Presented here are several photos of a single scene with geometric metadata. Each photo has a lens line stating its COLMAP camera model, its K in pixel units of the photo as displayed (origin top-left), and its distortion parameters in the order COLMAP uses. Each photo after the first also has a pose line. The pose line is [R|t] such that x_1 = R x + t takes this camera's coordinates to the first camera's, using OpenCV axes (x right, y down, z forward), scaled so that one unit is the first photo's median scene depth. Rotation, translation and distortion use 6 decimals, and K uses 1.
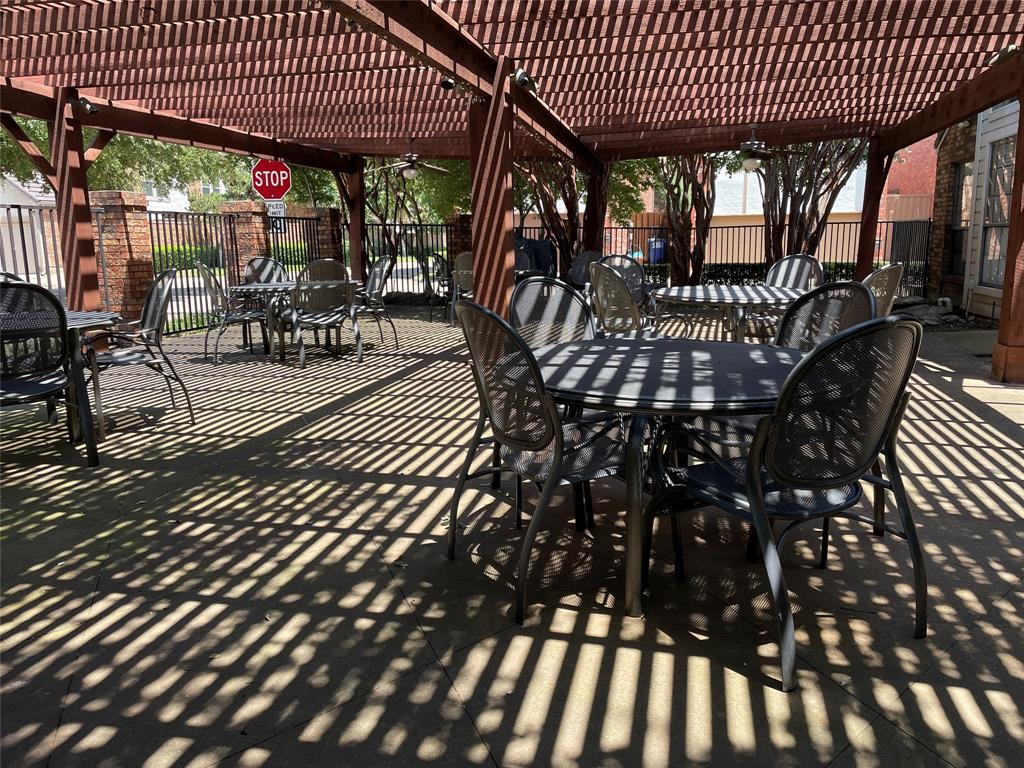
lens RADIAL K [[775.3, 0, 511.3], [0, 775.3, 383.8], [0, 0, 1]] dist [-0.002753, -0.000571]
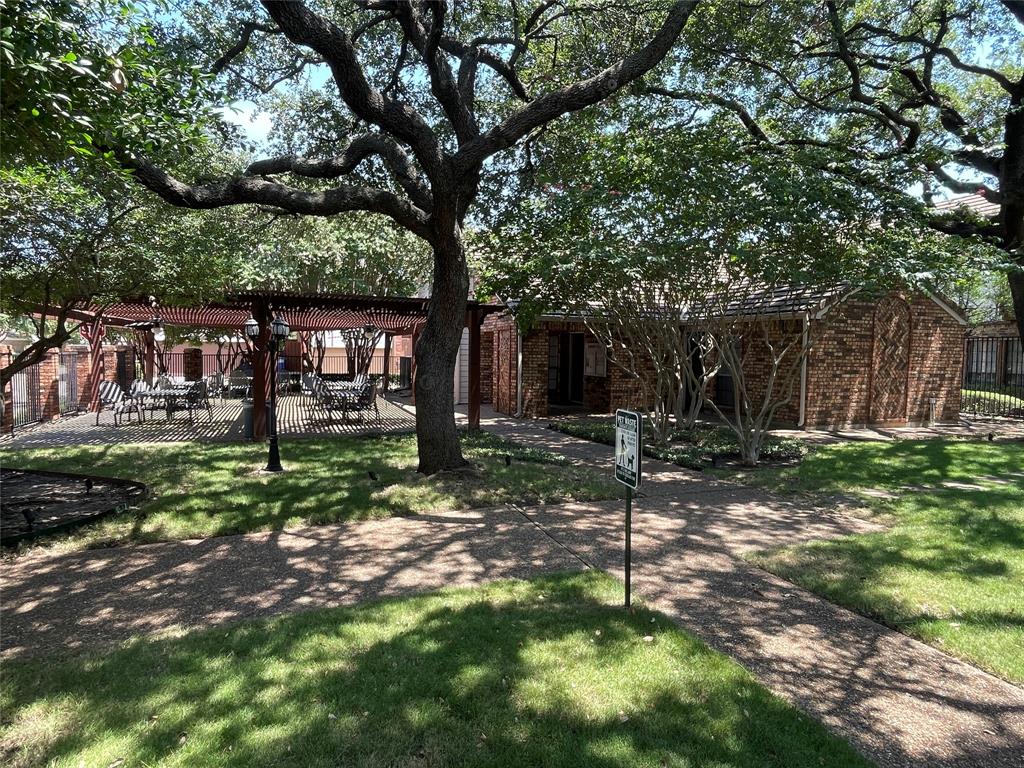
lens RADIAL K [[598.4, 0, 511.0], [0, 598.4, 381.7], [0, 0, 1]] dist [-0.000721, -0.000058]
pose [[0.822849, -0.008630, 0.568194, -0.319370], [0.080234, 0.991632, -0.101133, 0.099637], [-0.562567, 0.128806, 0.816656, -0.816666]]
